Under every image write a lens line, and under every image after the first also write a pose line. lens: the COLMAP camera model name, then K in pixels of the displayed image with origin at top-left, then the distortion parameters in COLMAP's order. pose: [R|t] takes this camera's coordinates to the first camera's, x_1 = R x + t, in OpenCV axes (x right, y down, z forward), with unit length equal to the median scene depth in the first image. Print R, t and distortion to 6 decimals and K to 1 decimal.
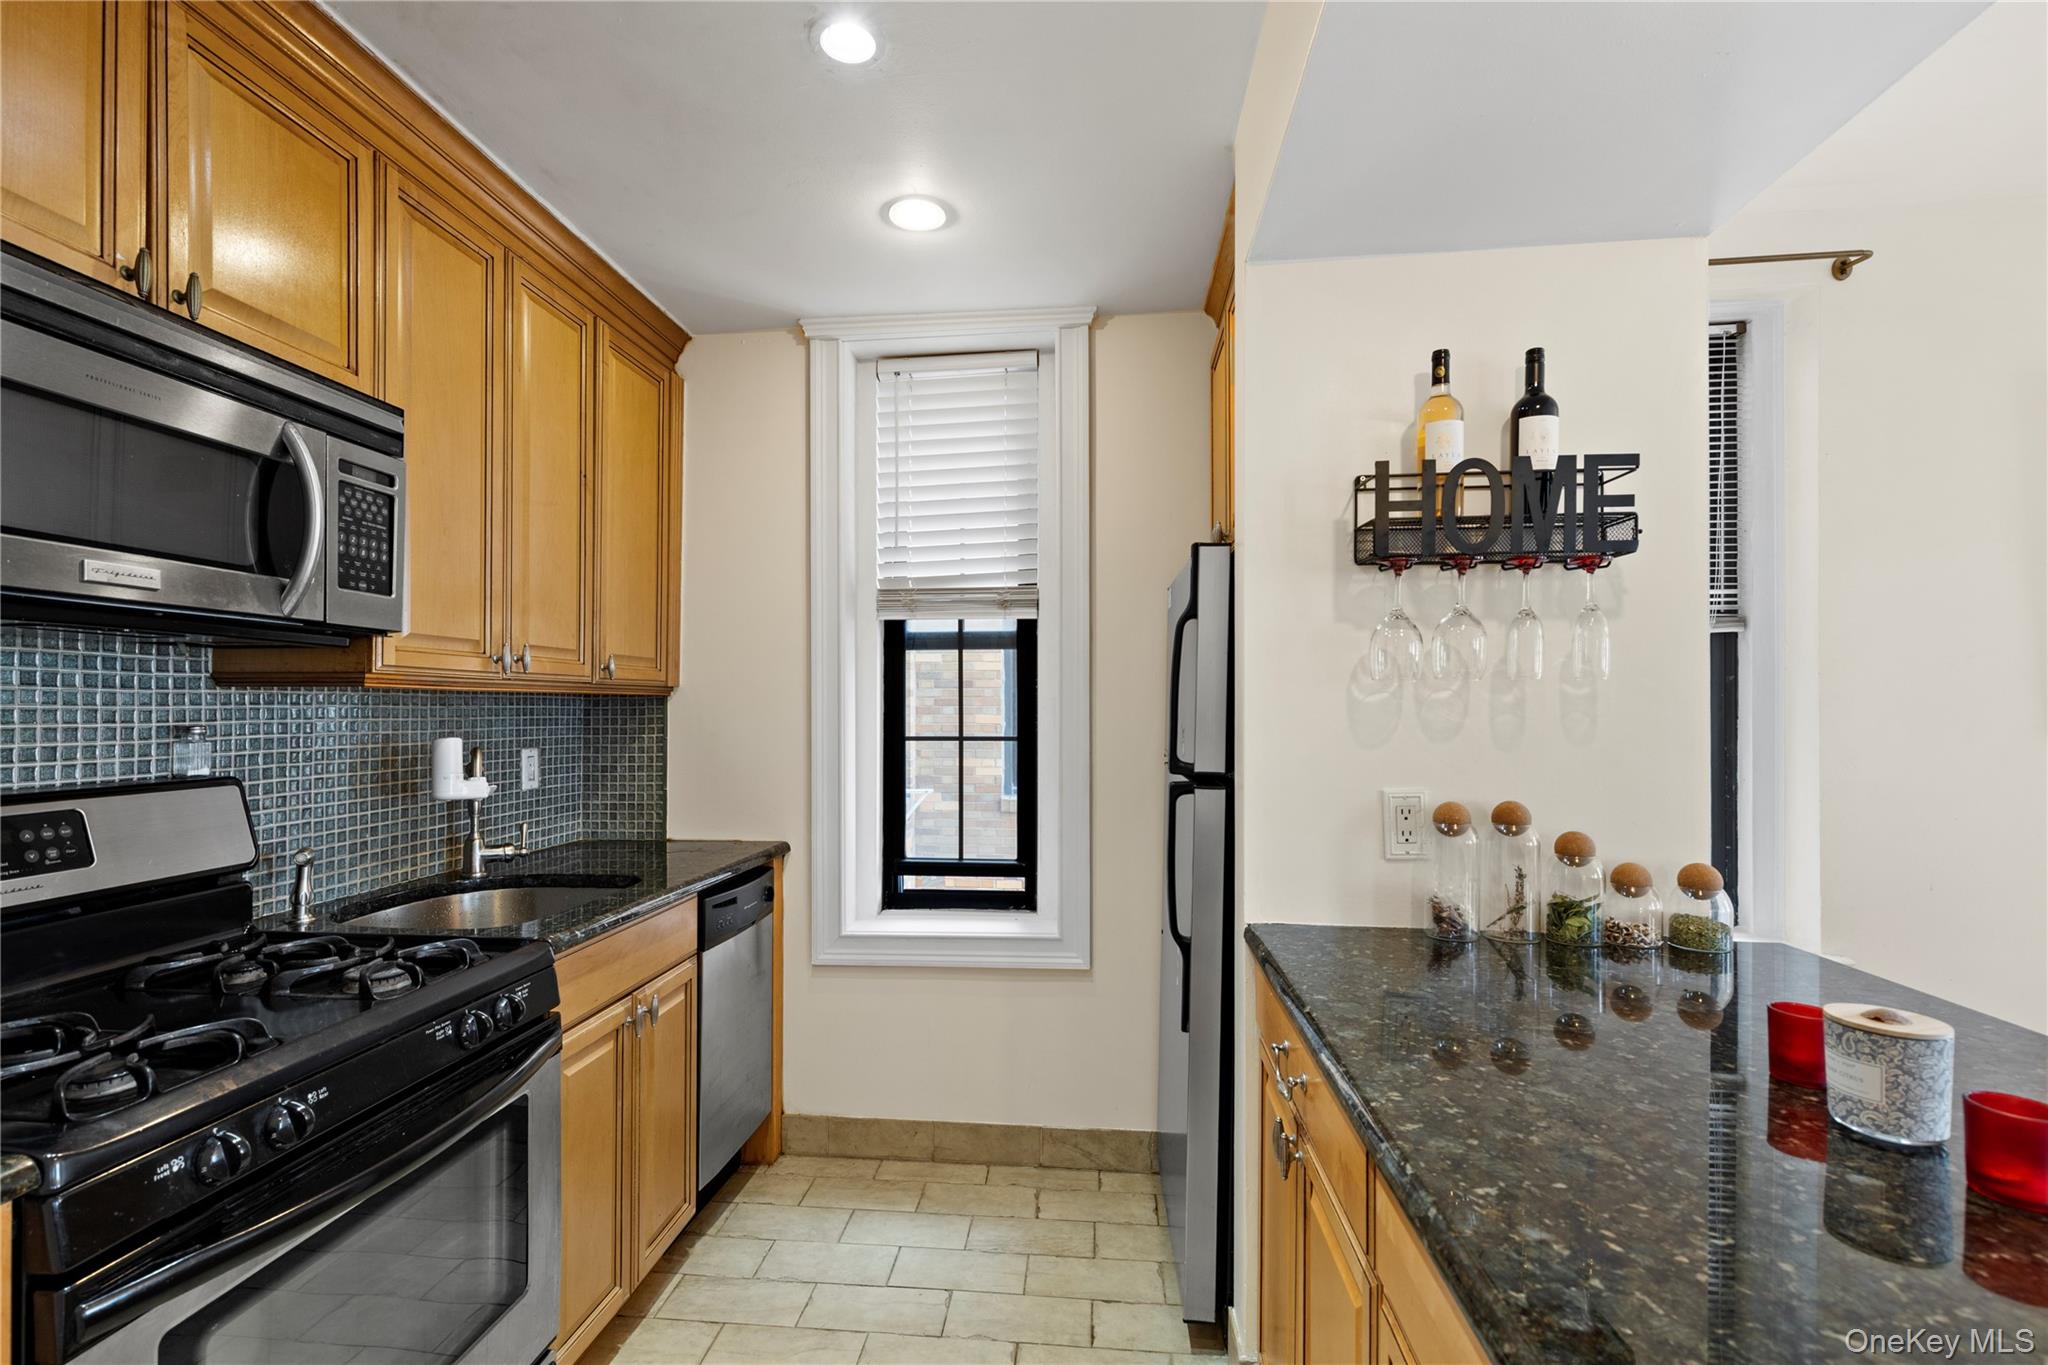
lens RADIAL K [[926.2, 0, 1007.3], [0, 926.2, 701.5], [0, 0, 1]] dist [0.006411, -0.001576]
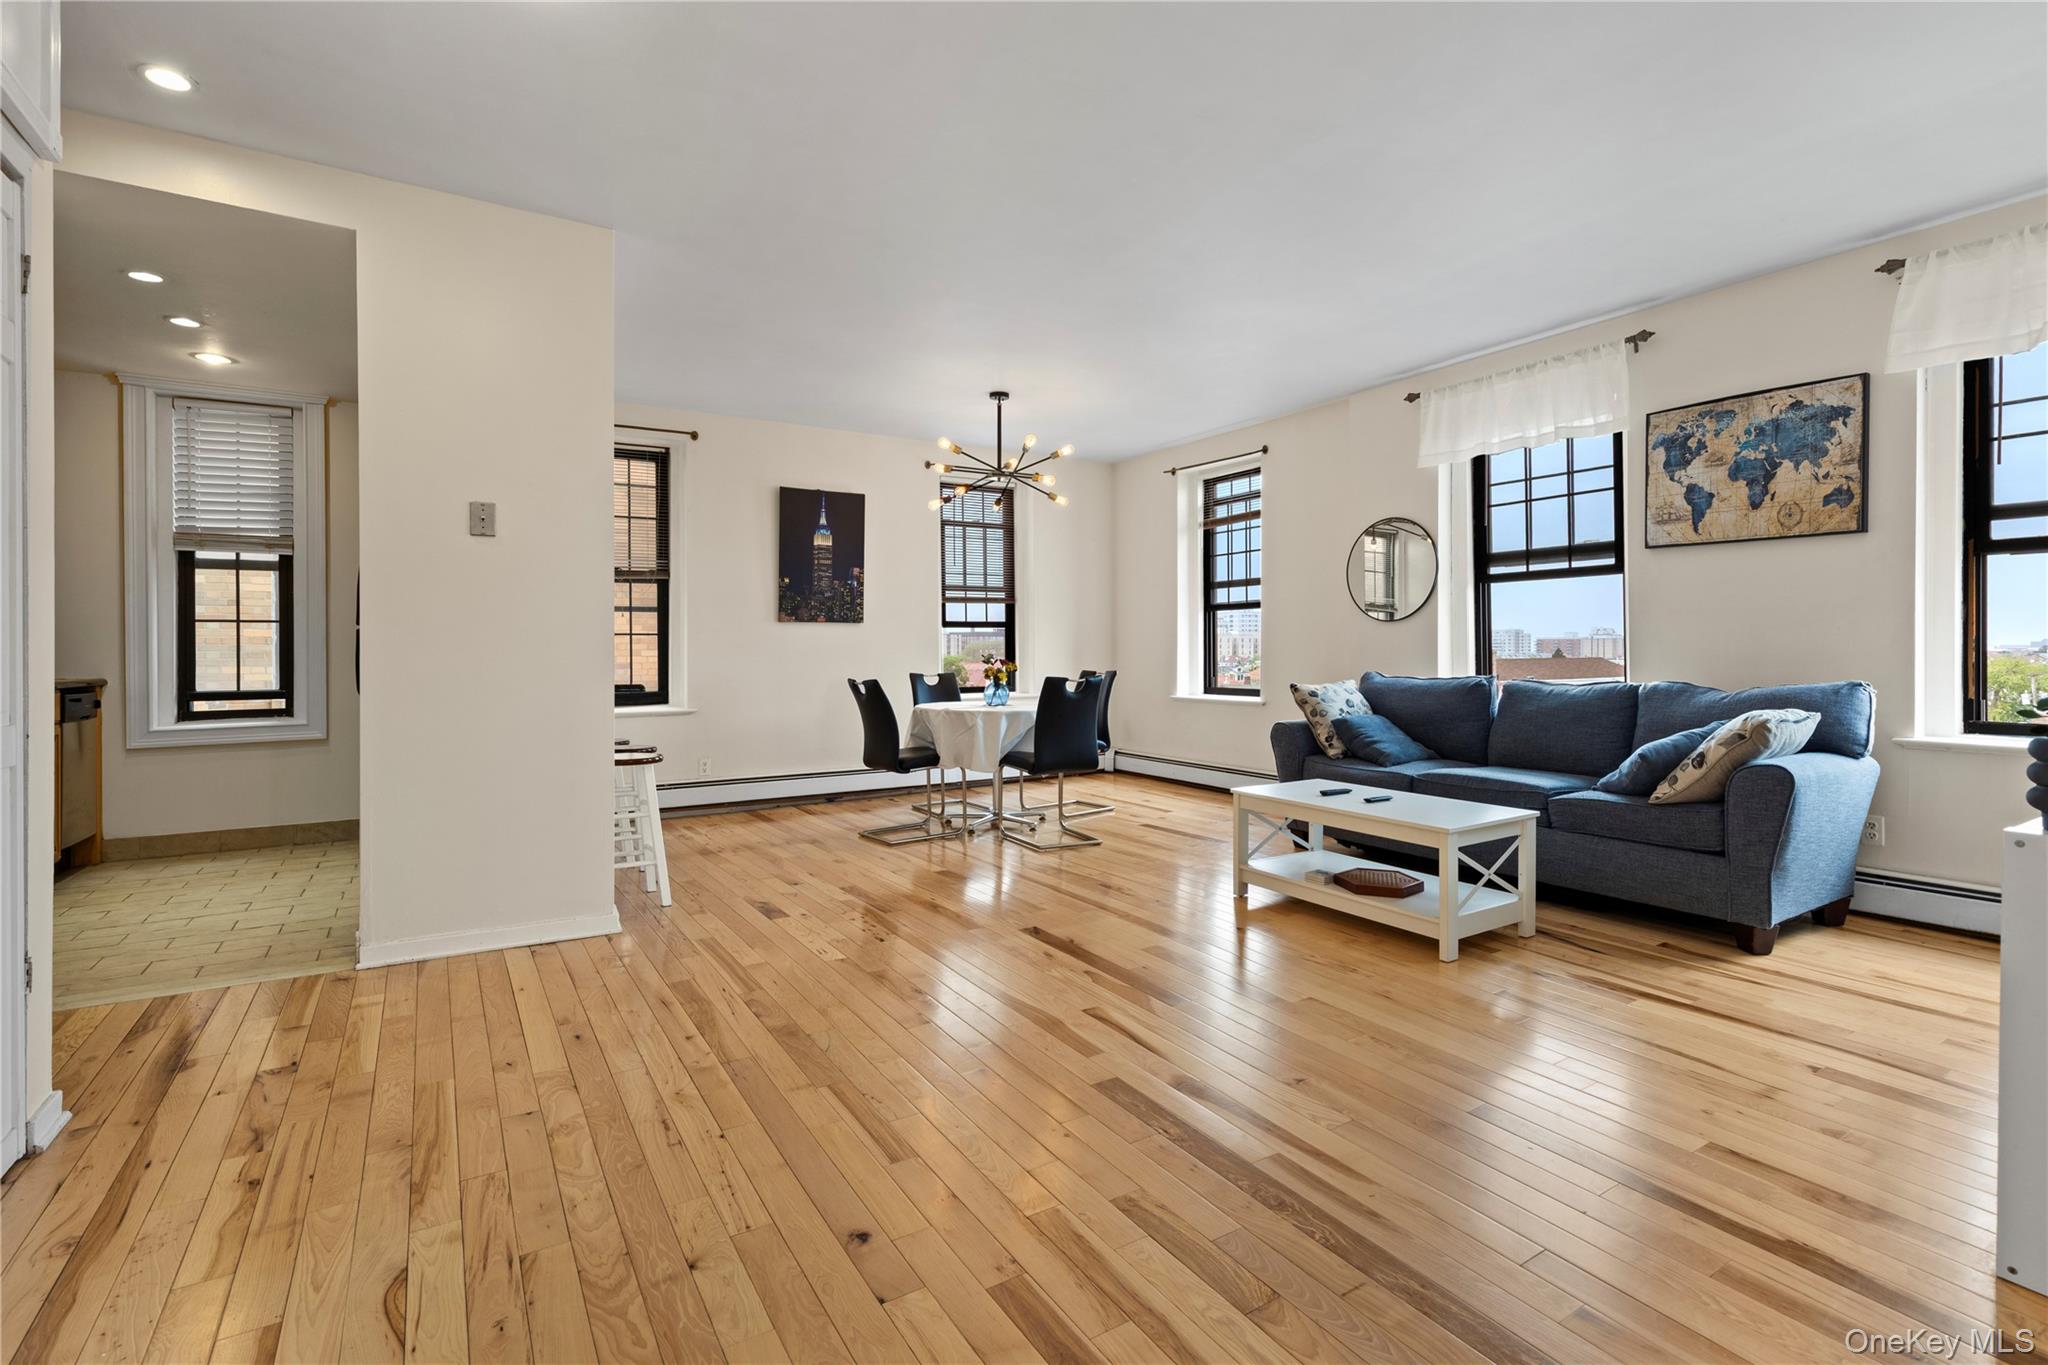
lens RADIAL K [[926.2, 0, 1000.8], [0, 926.2, 652.5], [0, 0, 1]] dist [0.006411, -0.001576]
pose [[0.793256, -0.003687, 0.608877, 0.037269], [-0.000762, 0.999975, 0.007049, 0.136918], [-0.608888, -0.006056, 0.793233, -2.011385]]
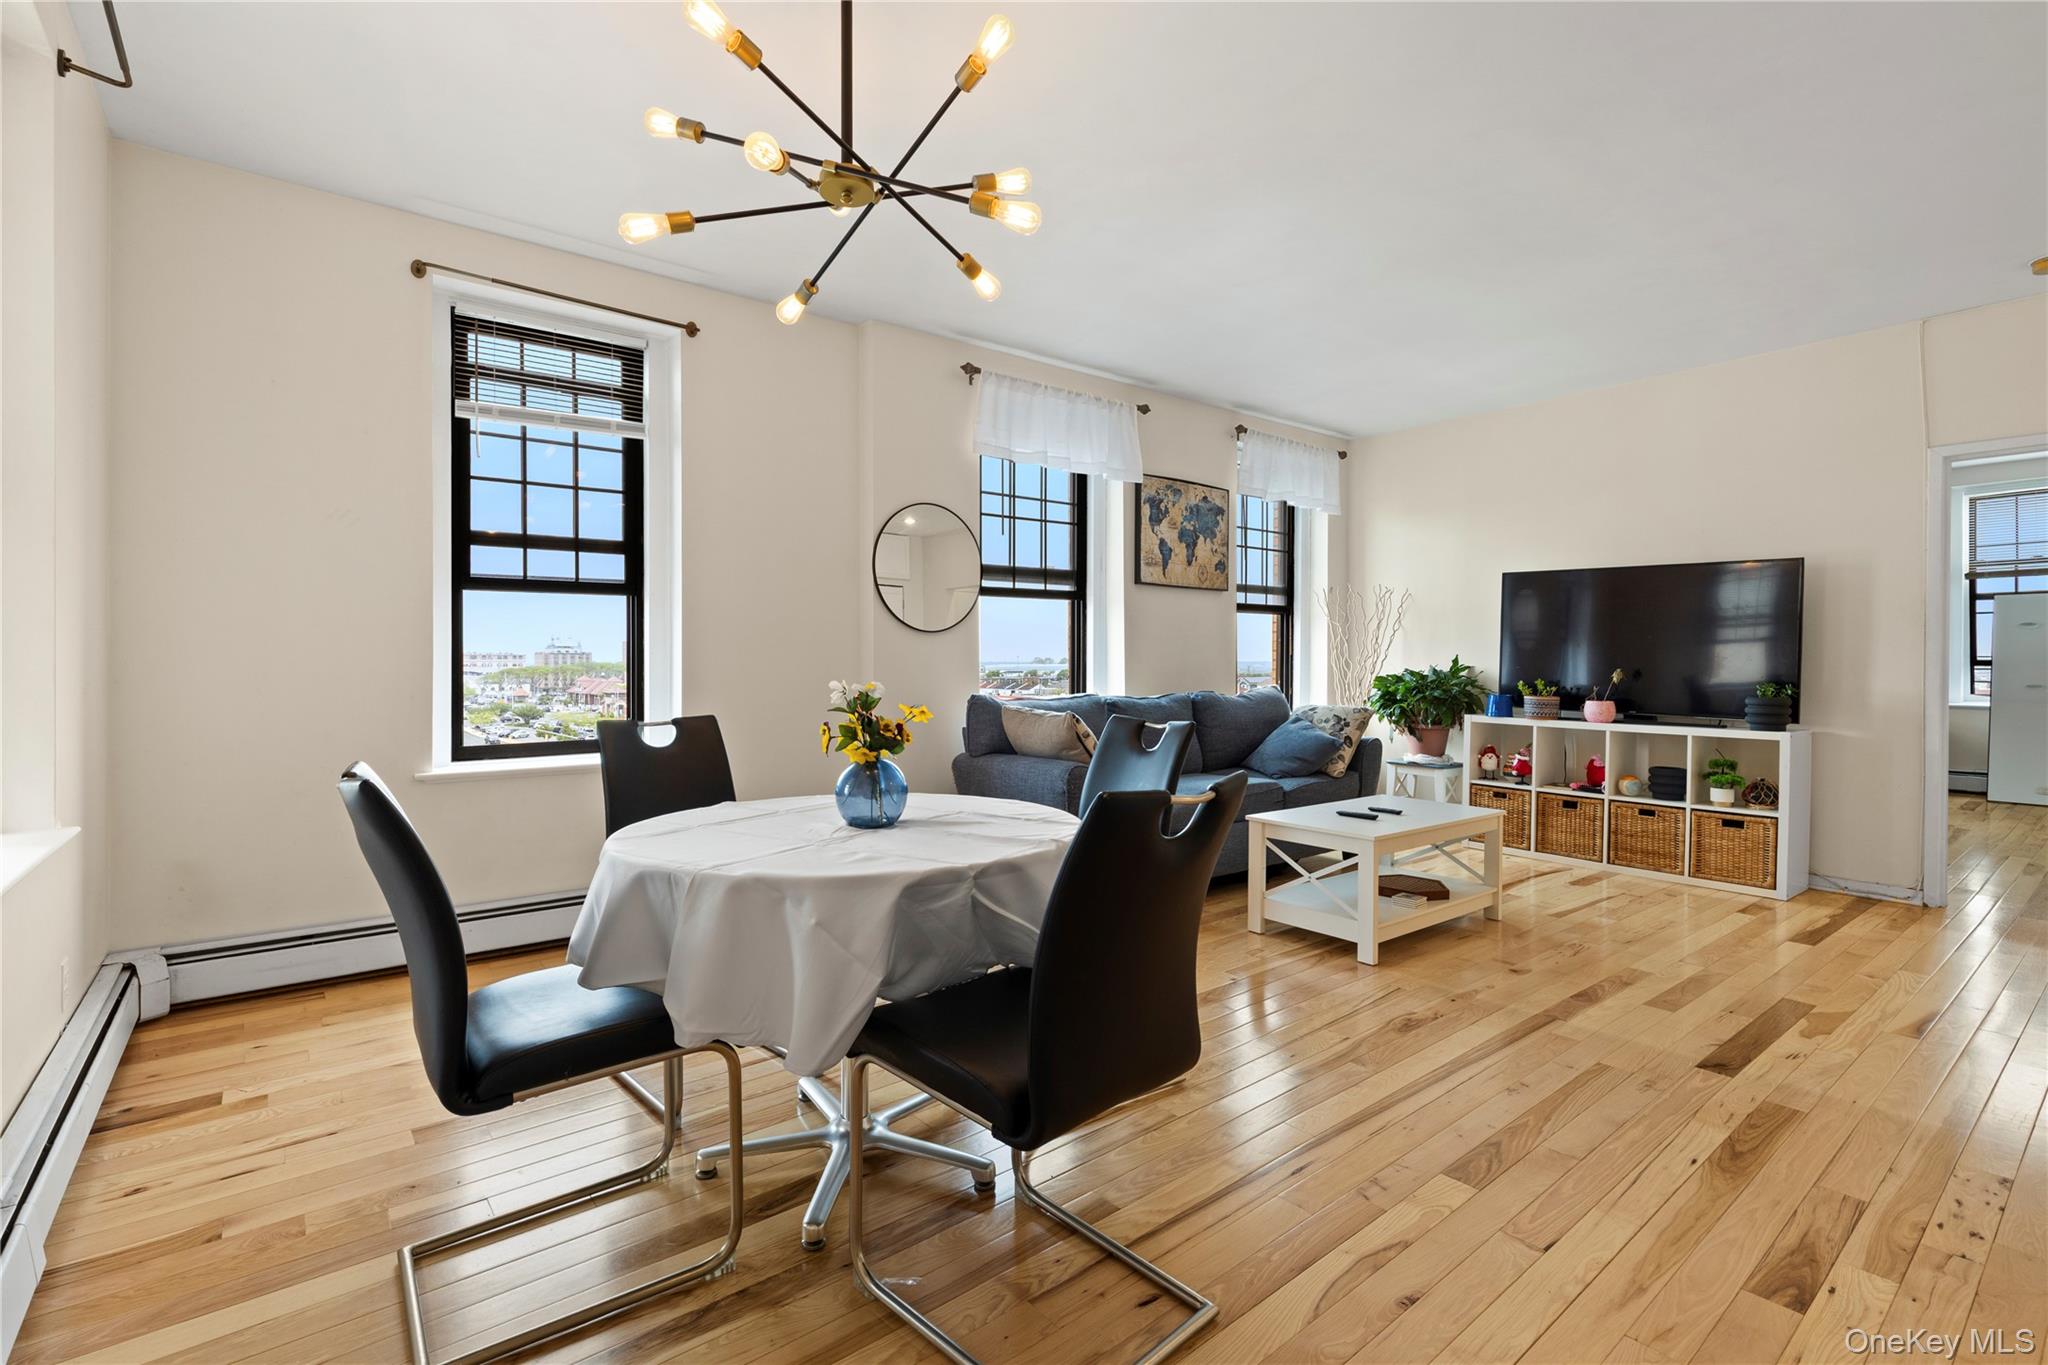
lens RADIAL K [[926.2, 0, 1003.0], [0, 926.2, 661.4], [0, 0, 1]] dist [0.006411, -0.001576]
pose [[-0.697320, 0.001961, 0.716757, 1.003113], [-0.001498, 0.999990, -0.004193, 0.142393], [-0.716758, -0.003998, -0.697311, 1.128405]]
